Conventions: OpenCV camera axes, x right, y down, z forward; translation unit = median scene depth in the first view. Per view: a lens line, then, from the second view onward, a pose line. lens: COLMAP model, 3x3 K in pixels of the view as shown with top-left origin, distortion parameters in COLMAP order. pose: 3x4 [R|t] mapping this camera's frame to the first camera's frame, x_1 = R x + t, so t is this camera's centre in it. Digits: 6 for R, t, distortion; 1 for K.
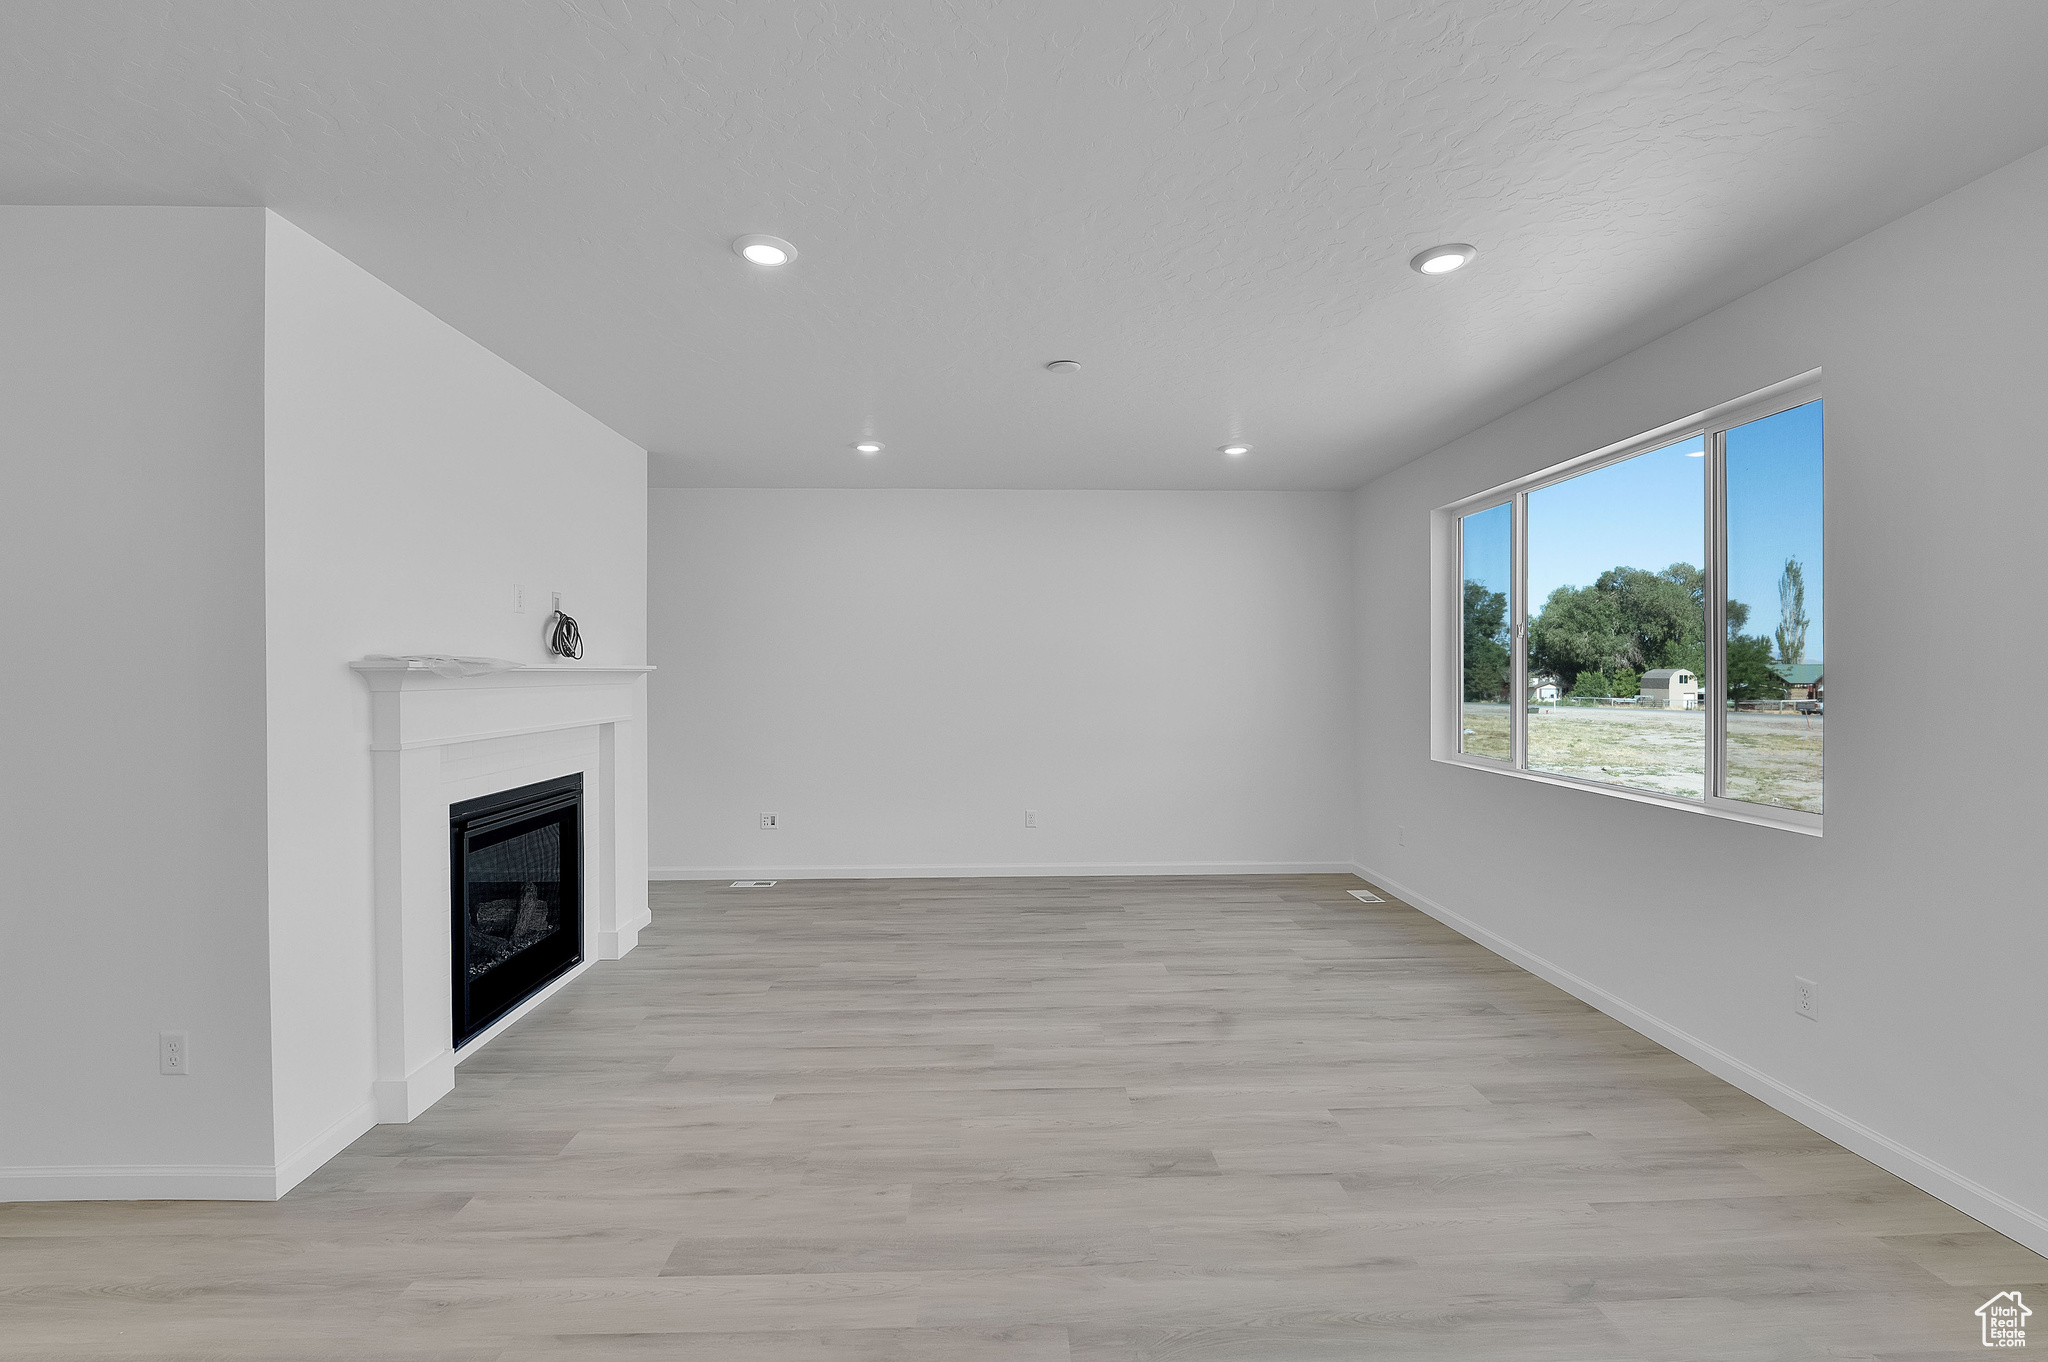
lens RADIAL K [[852.7, 0, 1019.9], [0, 852.7, 679.8], [0, 0, 1]] dist [-0.012156, 0.000718]
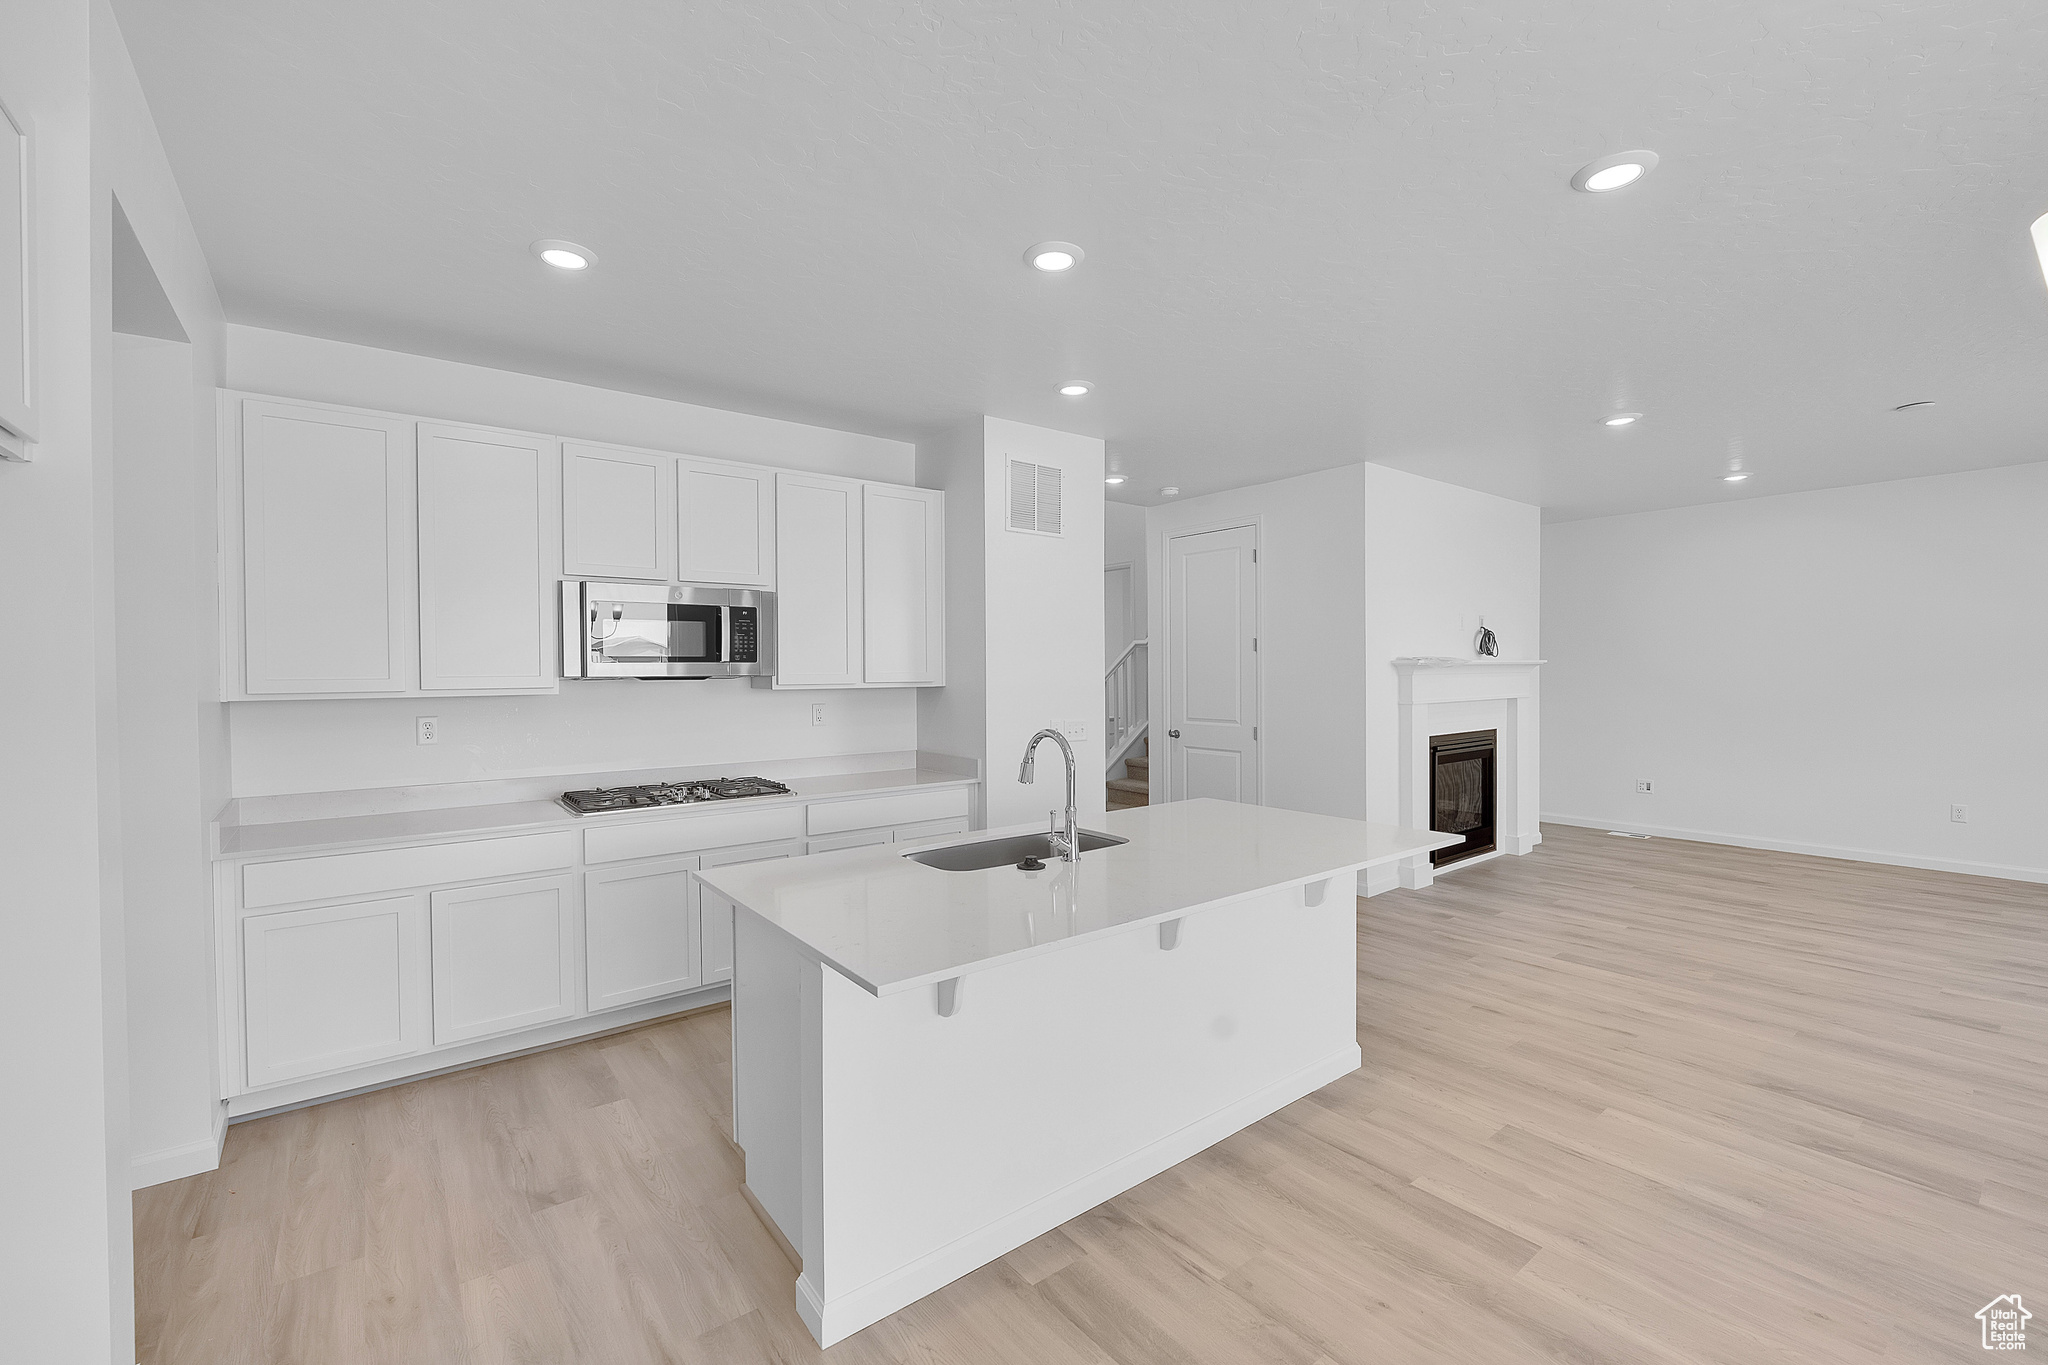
lens RADIAL K [[852.7, 0, 1019.9], [0, 852.7, 681.3], [0, 0, 1]] dist [-0.012156, 0.000718]
pose [[0.579849, 0.008710, -0.814677, 0.378742], [-0.000639, 0.999947, 0.010237, 0.008565], [0.814724, -0.005415, 0.579824, -0.946169]]
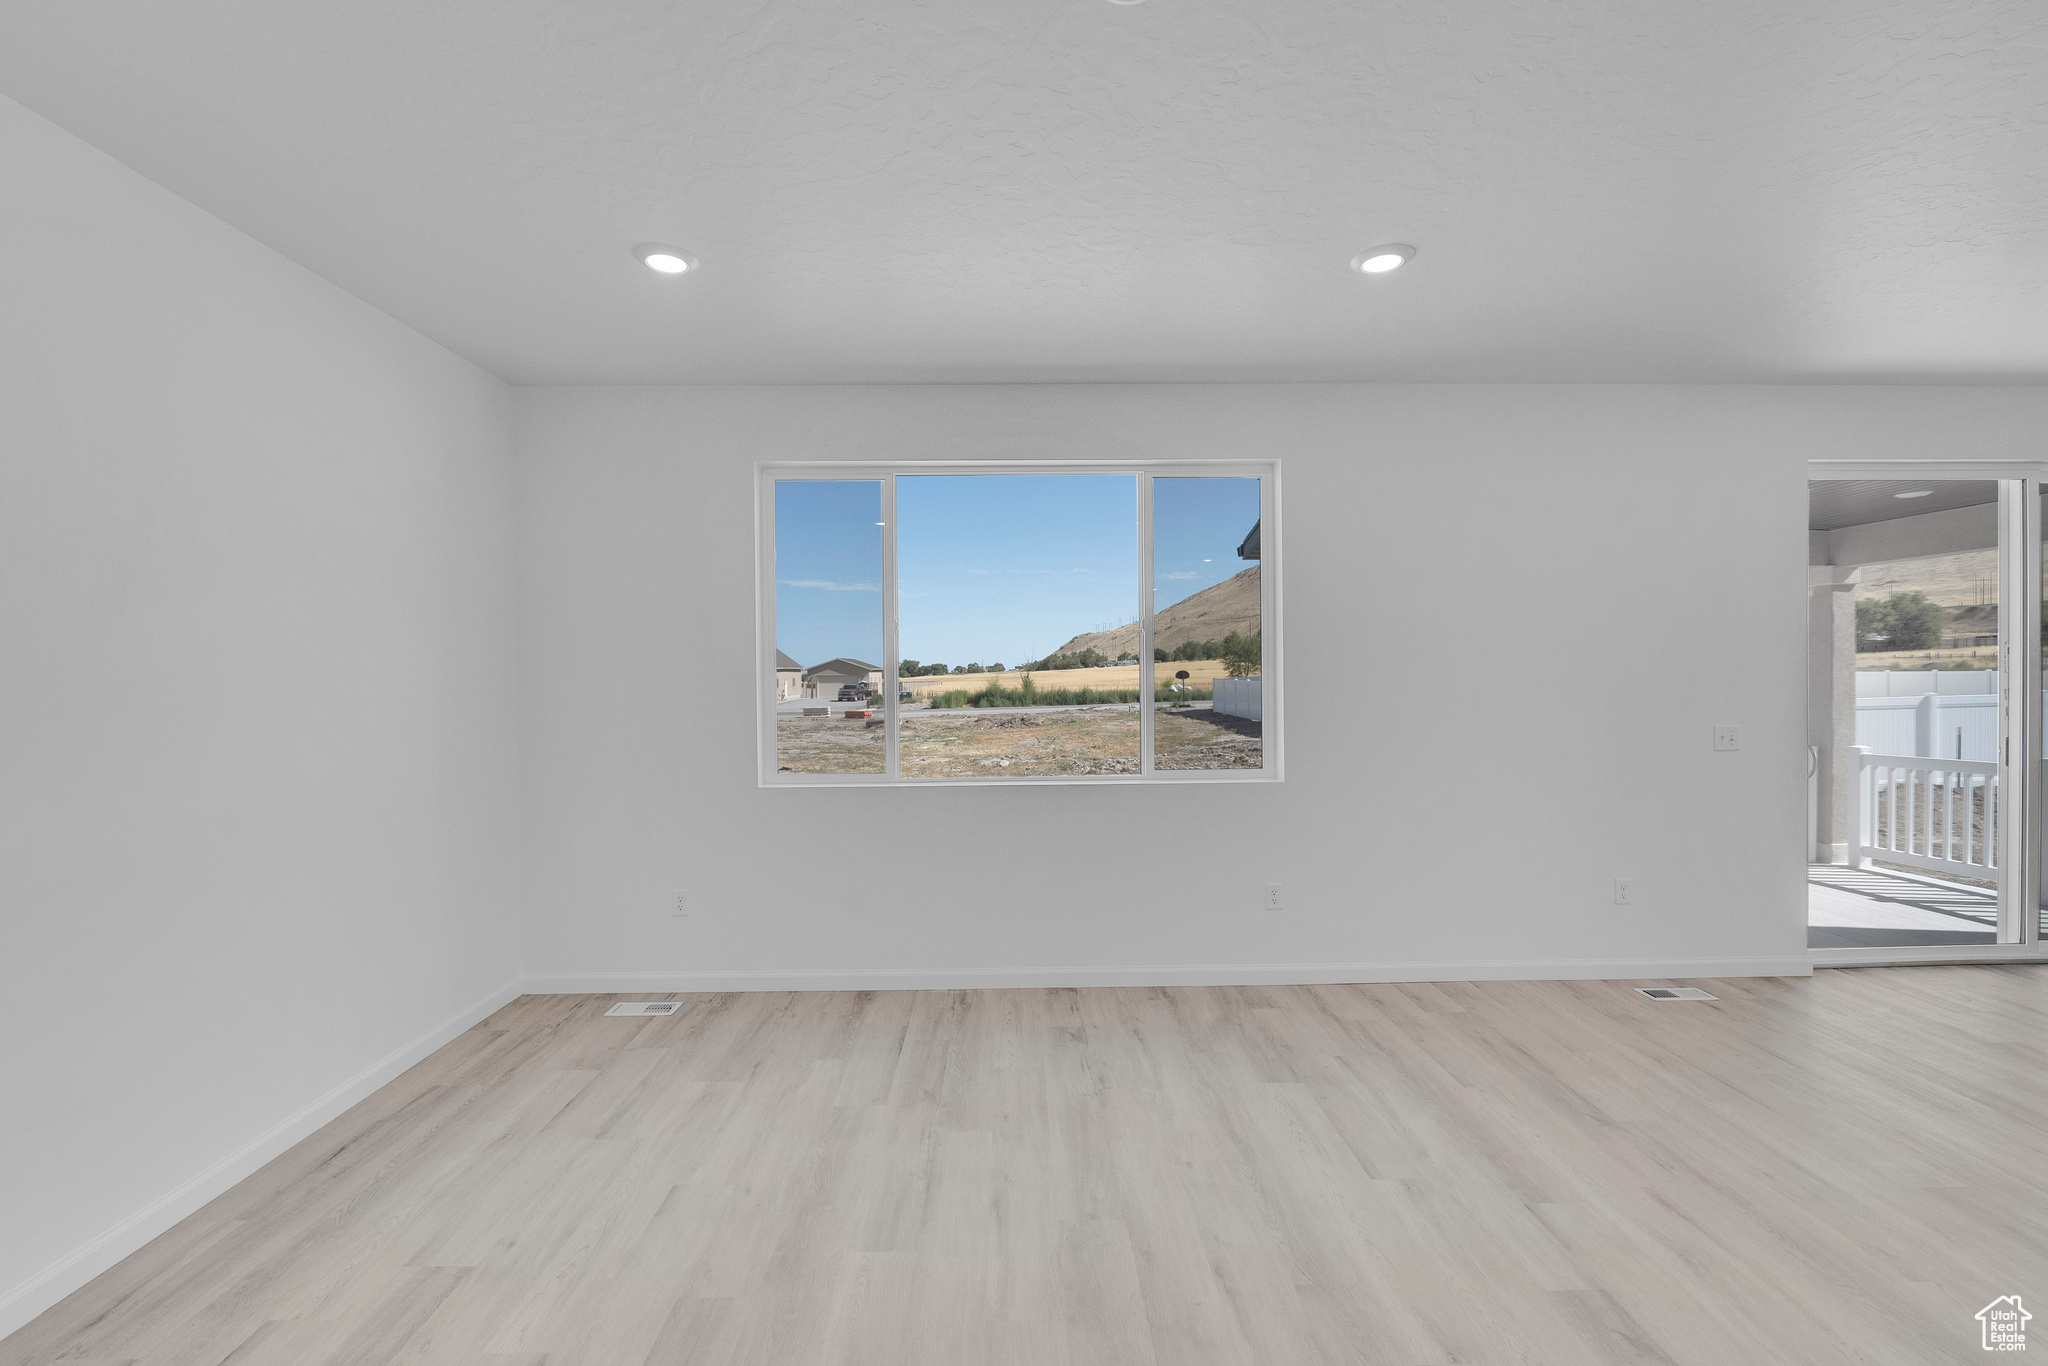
lens RADIAL K [[852.7, 0, 1019.9], [0, 852.7, 681.8], [0, 0, 1]] dist [-0.012156, 0.000718]
pose [[0.018356, -0.010817, 0.999773, -0.183486], [0.016790, 0.999804, 0.010509, -0.003711], [-0.999691, 0.016593, 0.018534, 0.495861]]
